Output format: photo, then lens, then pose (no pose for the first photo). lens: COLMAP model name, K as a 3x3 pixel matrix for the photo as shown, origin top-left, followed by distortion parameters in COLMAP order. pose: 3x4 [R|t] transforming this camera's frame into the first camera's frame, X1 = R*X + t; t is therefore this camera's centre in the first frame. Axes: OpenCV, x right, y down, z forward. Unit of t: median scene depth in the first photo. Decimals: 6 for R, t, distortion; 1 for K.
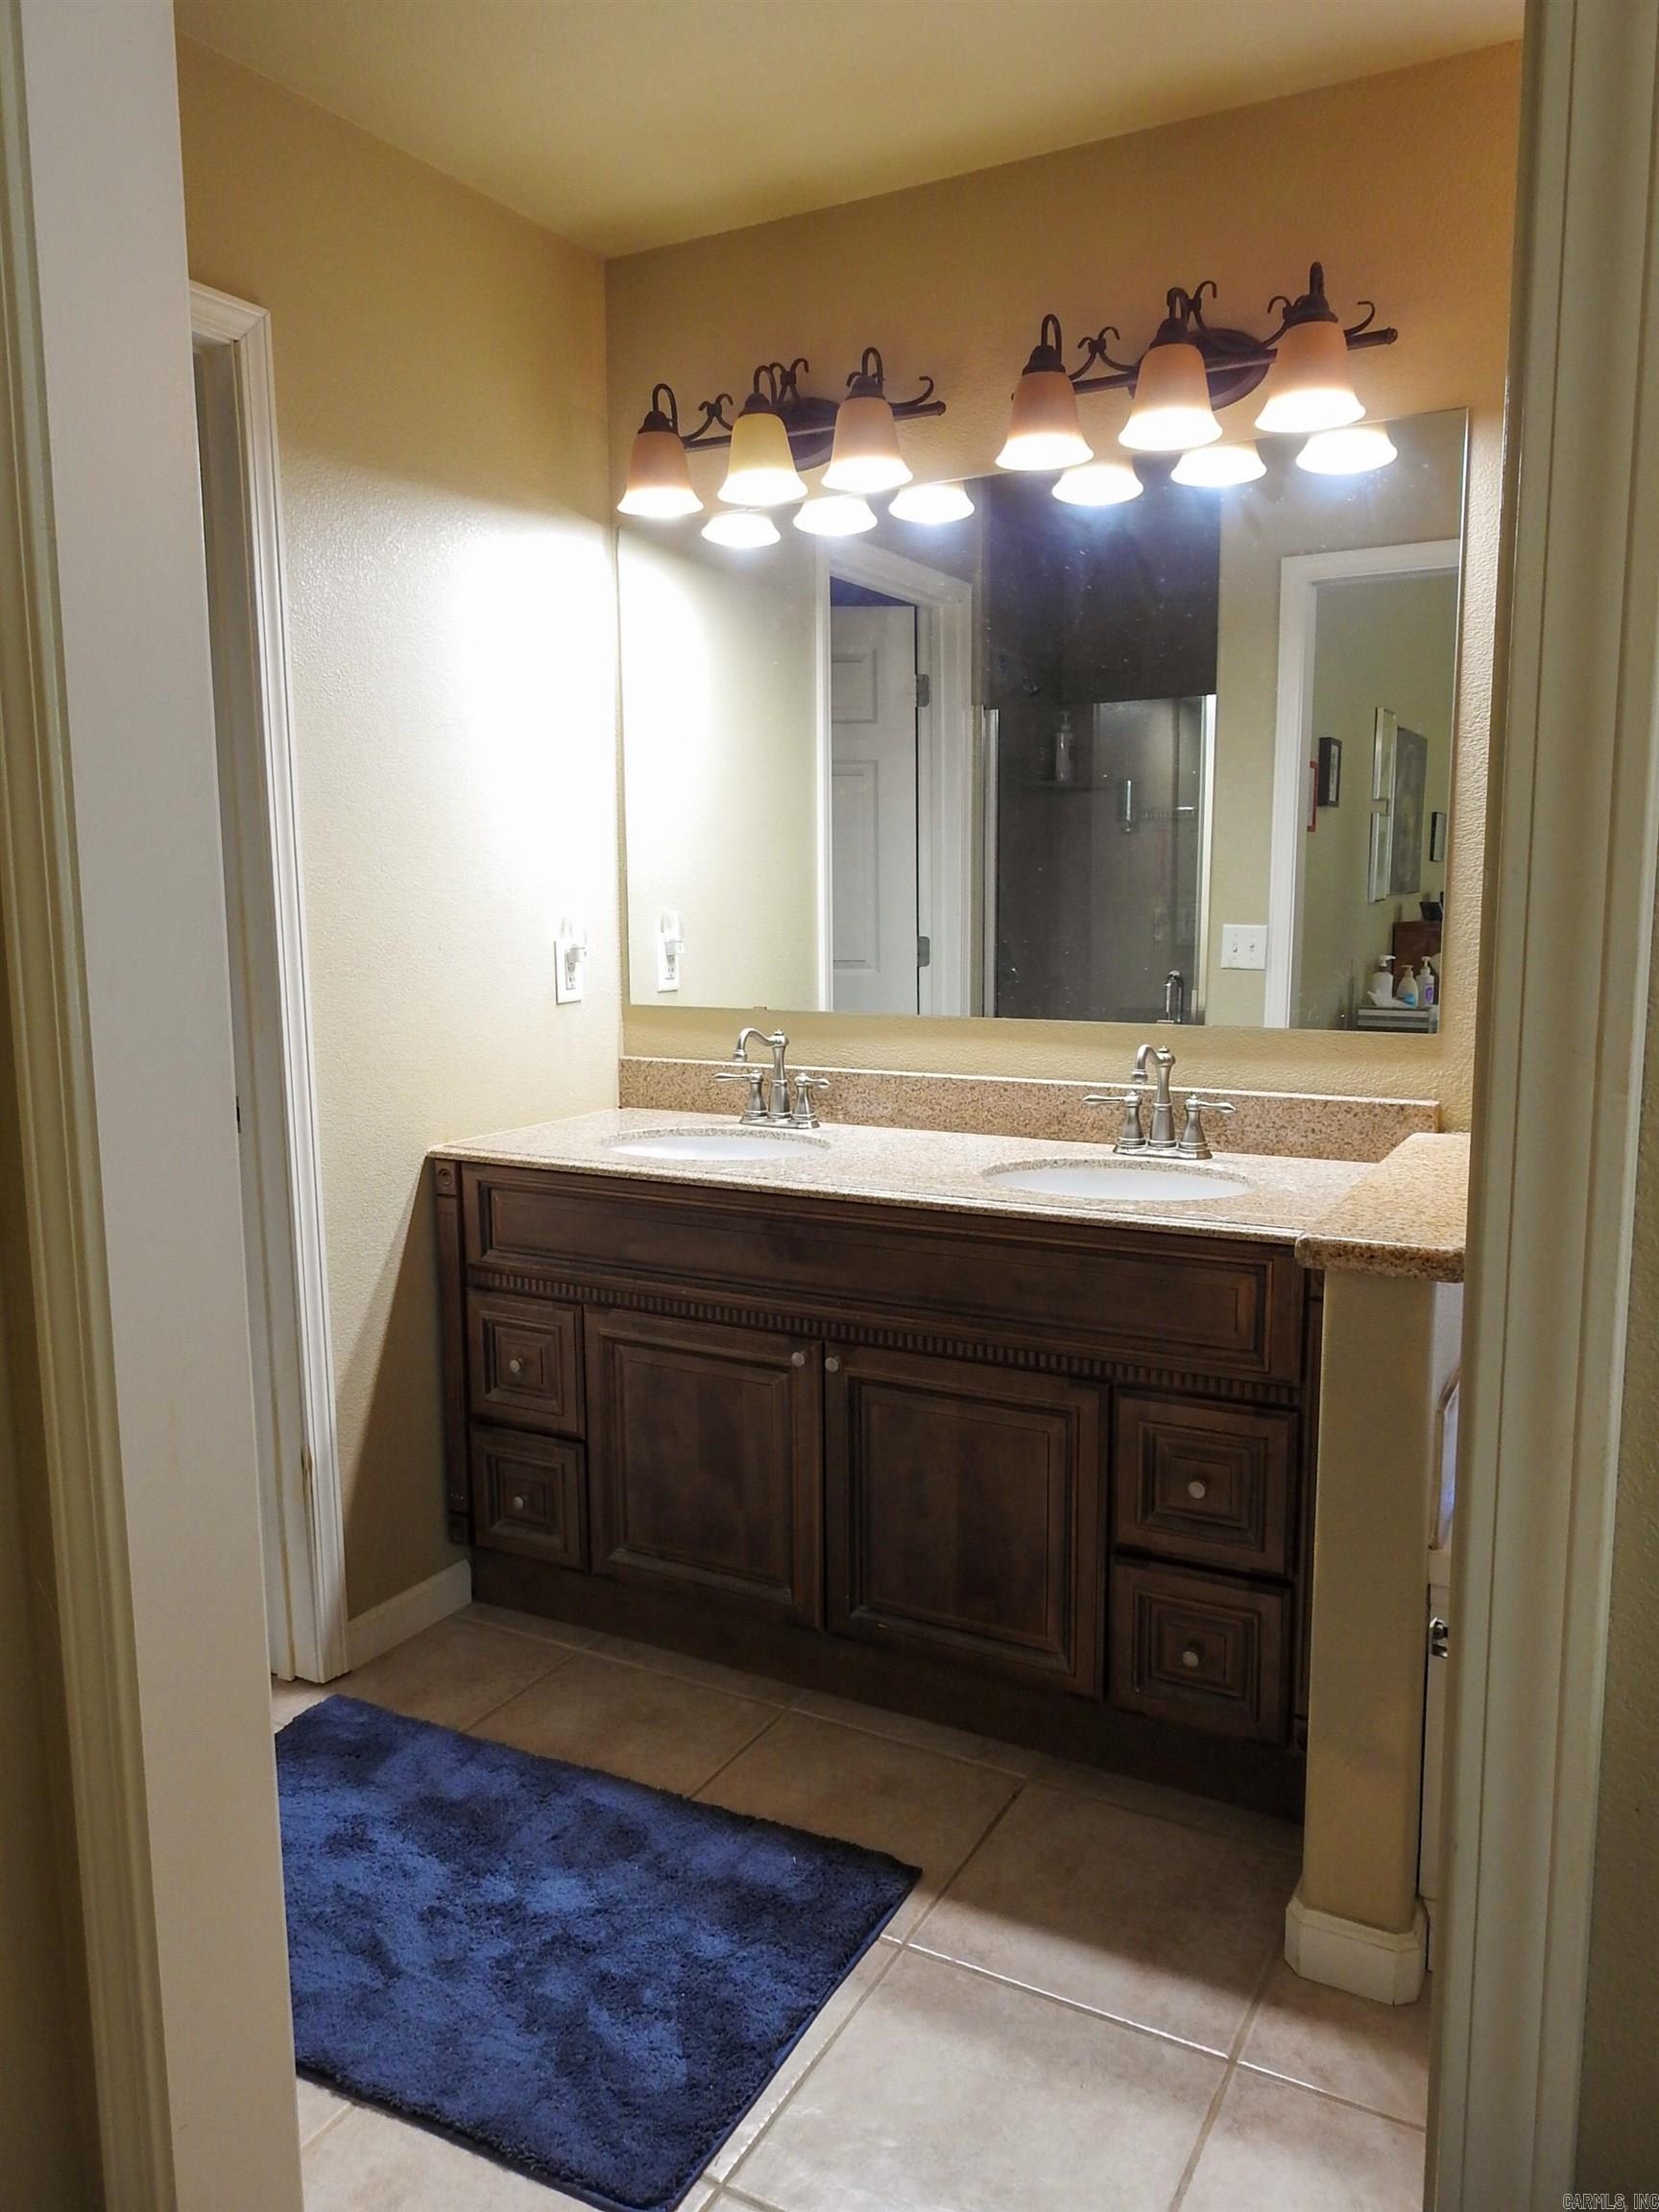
lens RADIAL K [[1589.2, 0, 830.3], [0, 1589.2, 1107.1], [0, 0, 1]] dist [-0.007468, 0.004637]
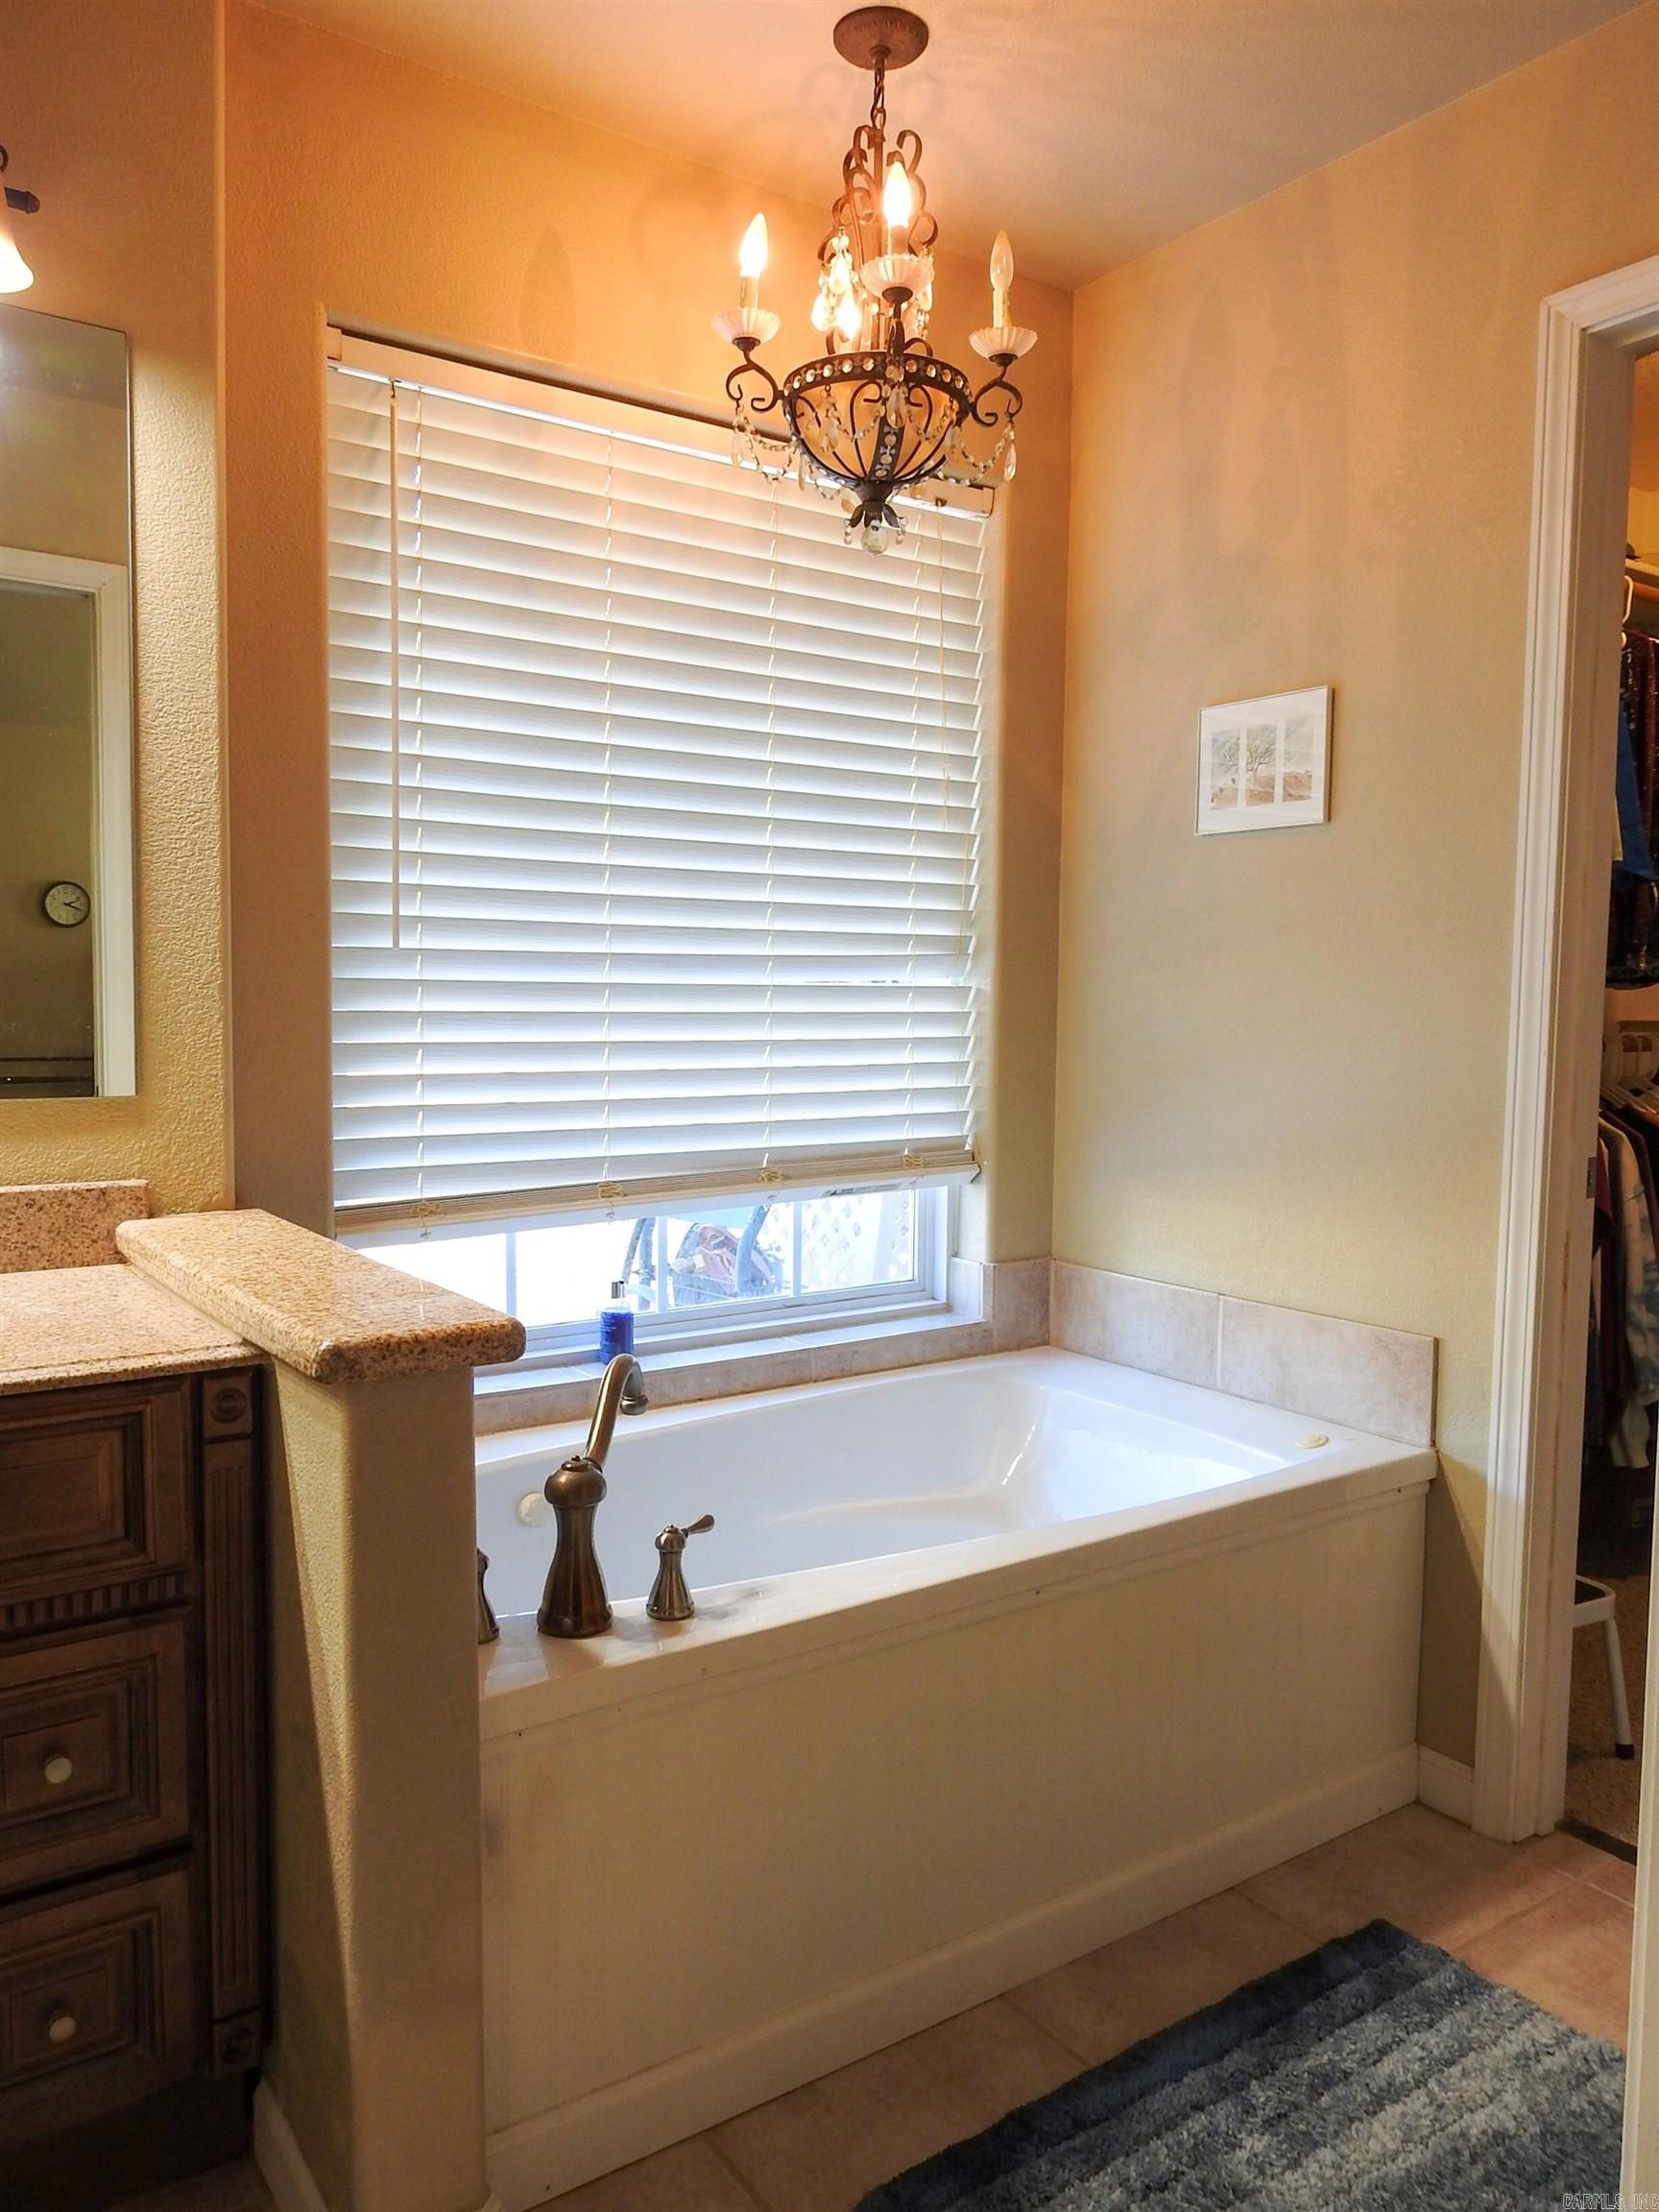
lens RADIAL K [[1589.2, 0, 831.1], [0, 1589.2, 1105.7], [0, 0, 1]] dist [-0.007468, 0.004637]
pose [[0.435057, -0.047034, 0.899174, -0.216587], [0.111642, 0.993746, -0.002036, -0.000253], [-0.893455, 0.101272, 0.437587, 0.387704]]
